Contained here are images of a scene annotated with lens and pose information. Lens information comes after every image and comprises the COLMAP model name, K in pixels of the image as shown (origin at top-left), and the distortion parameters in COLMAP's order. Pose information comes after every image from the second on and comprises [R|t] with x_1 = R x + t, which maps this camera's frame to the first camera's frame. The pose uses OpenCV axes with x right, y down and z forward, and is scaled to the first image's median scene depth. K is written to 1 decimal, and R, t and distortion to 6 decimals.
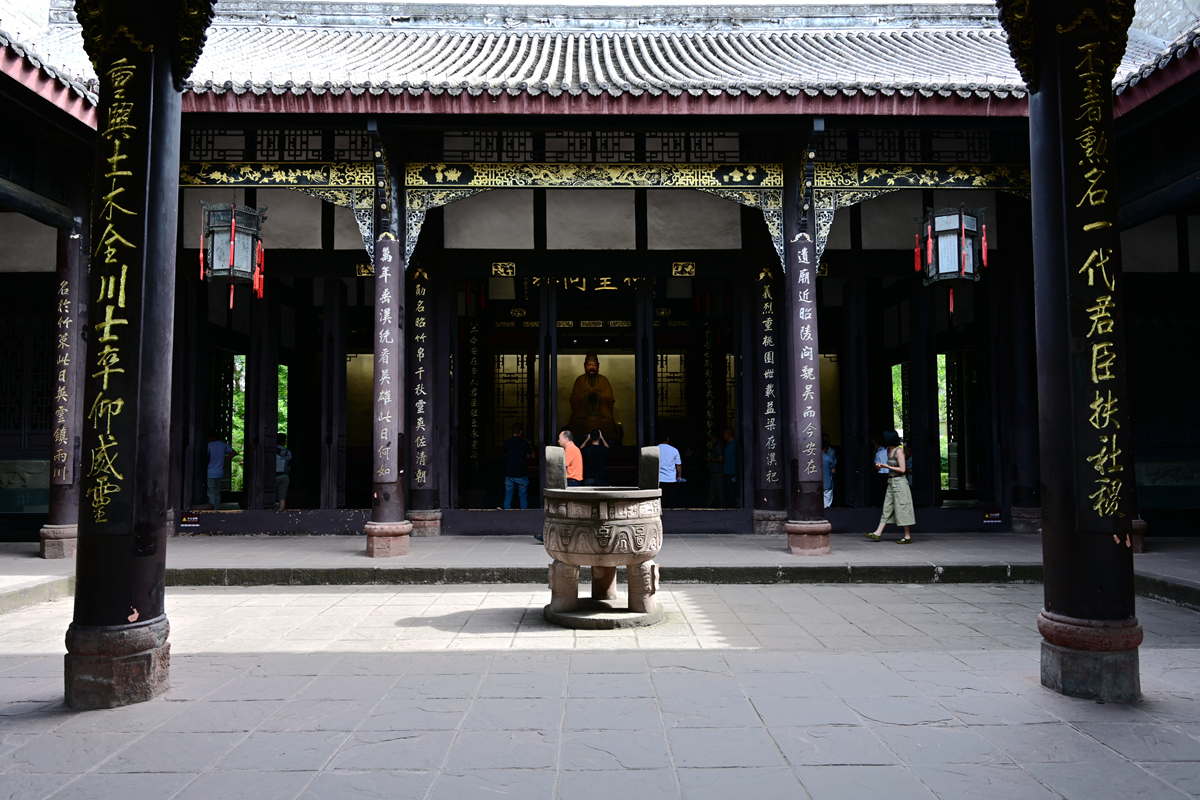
lens RADIAL K [[824.6, 0, 599.3], [0, 824.6, 398.1], [0, 0, 1]] dist [-0.003704, 0.004272]
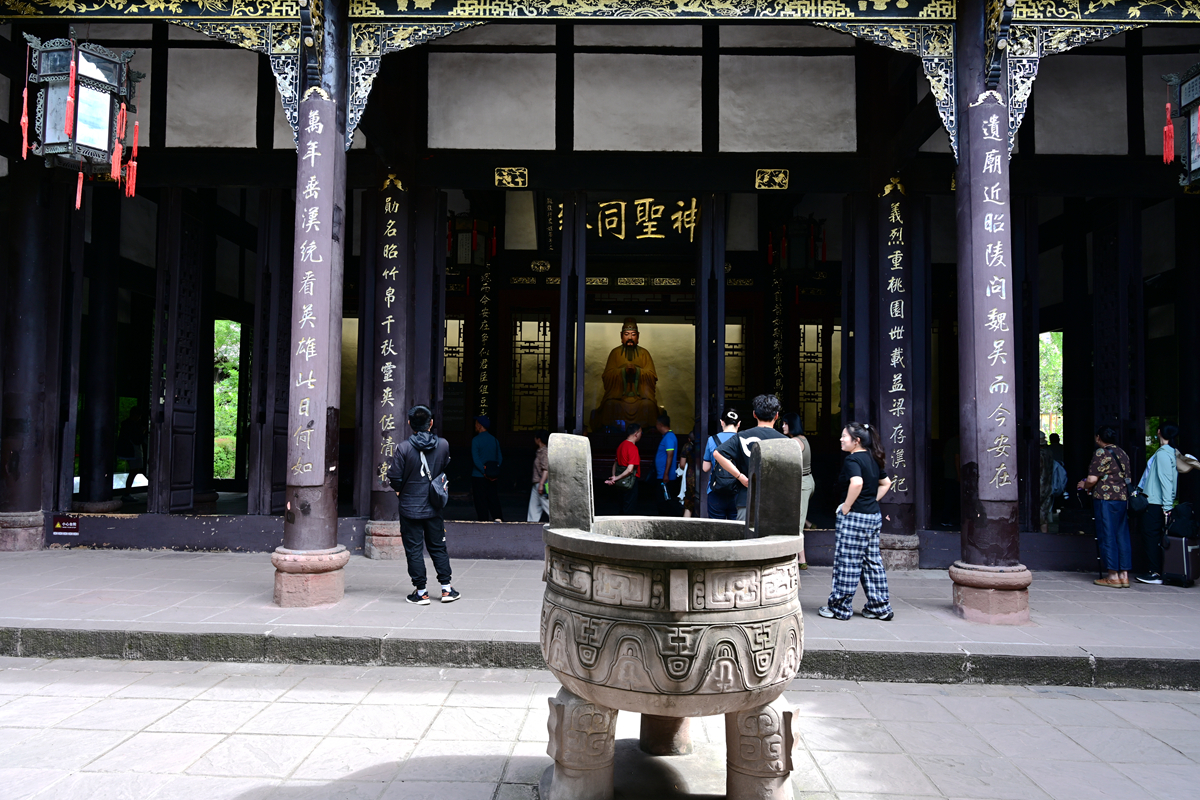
lens RADIAL K [[824.6, 0, 599.5], [0, 824.6, 398.8], [0, 0, 1]] dist [-0.003704, 0.004272]
pose [[0.999065, 0.019026, -0.038817, -0.013301], [-0.018382, 0.999689, 0.016876, 0.021013], [0.039126, -0.016147, 0.999104, 0.370379]]
